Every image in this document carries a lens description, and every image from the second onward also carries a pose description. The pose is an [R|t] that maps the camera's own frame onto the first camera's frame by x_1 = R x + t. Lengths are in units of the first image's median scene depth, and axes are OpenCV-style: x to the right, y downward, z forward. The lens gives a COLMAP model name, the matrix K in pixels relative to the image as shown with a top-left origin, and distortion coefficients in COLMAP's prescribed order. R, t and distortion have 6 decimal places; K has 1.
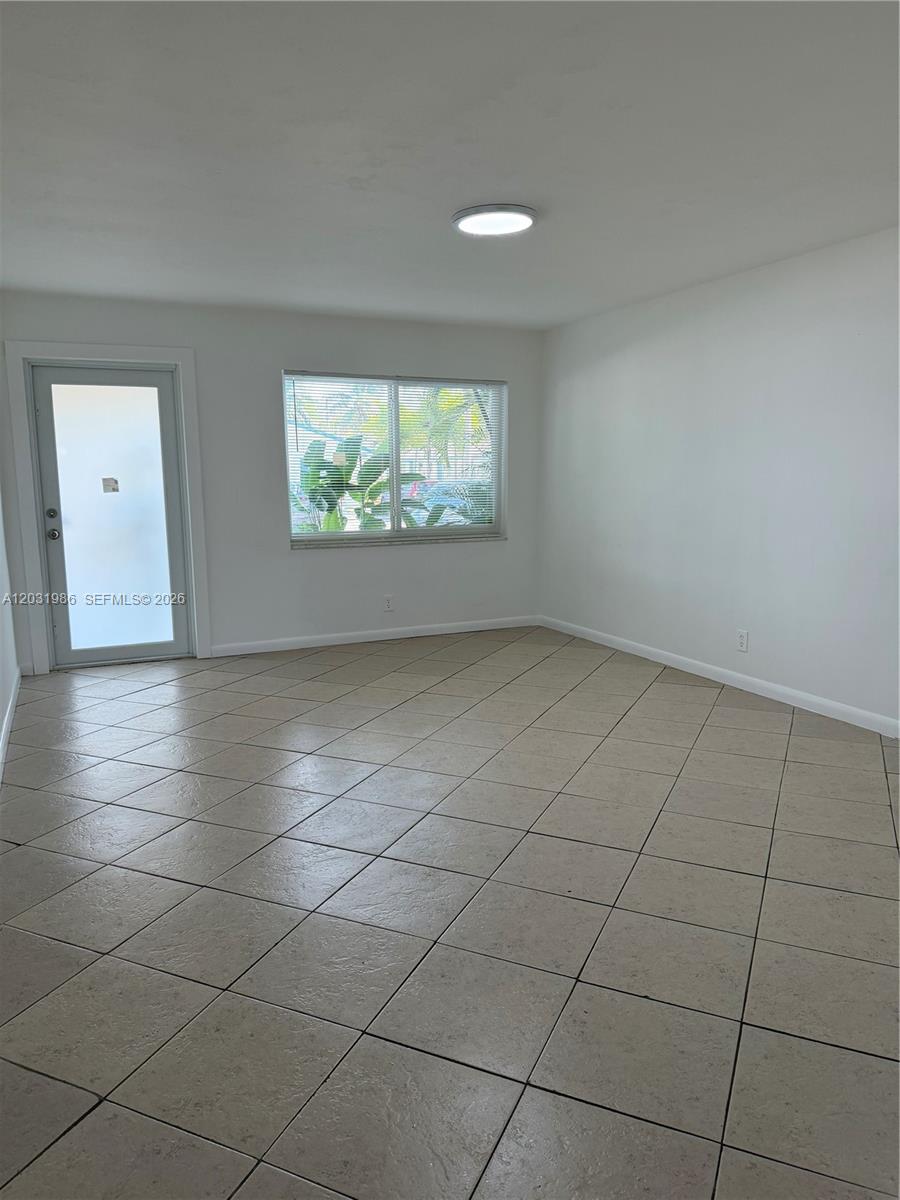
lens RADIAL K [[835.2, 0, 442.4], [0, 835.2, 606.9], [0, 0, 1]] dist [0.124420, -0.230523]
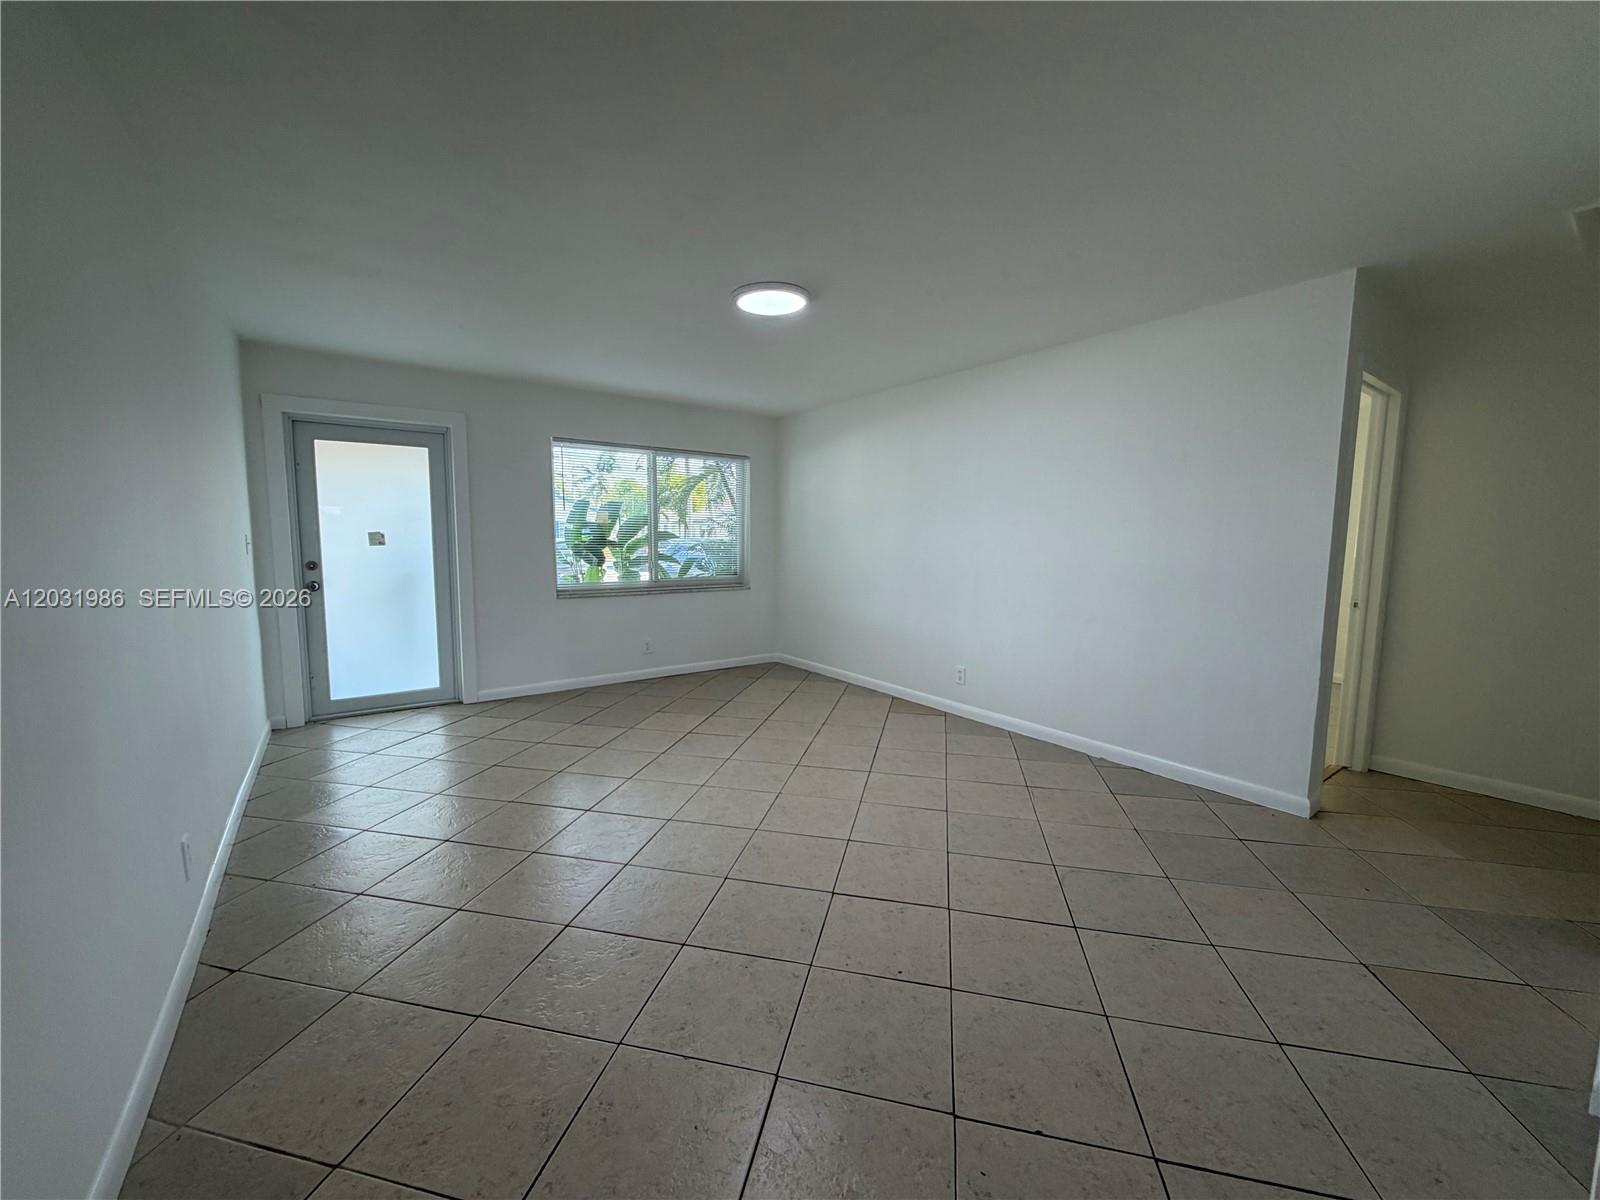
lens RADIAL K [[634.8, 0, 796.2], [0, 634.8, 600.2], [0, 0, 1]] dist [-0.001364, 0.000136]
pose [[0.979289, -0.004722, 0.202412, -0.047445], [0.016351, 0.998307, -0.055820, -0.017379], [-0.201805, 0.057974, 0.977708, 0.144357]]
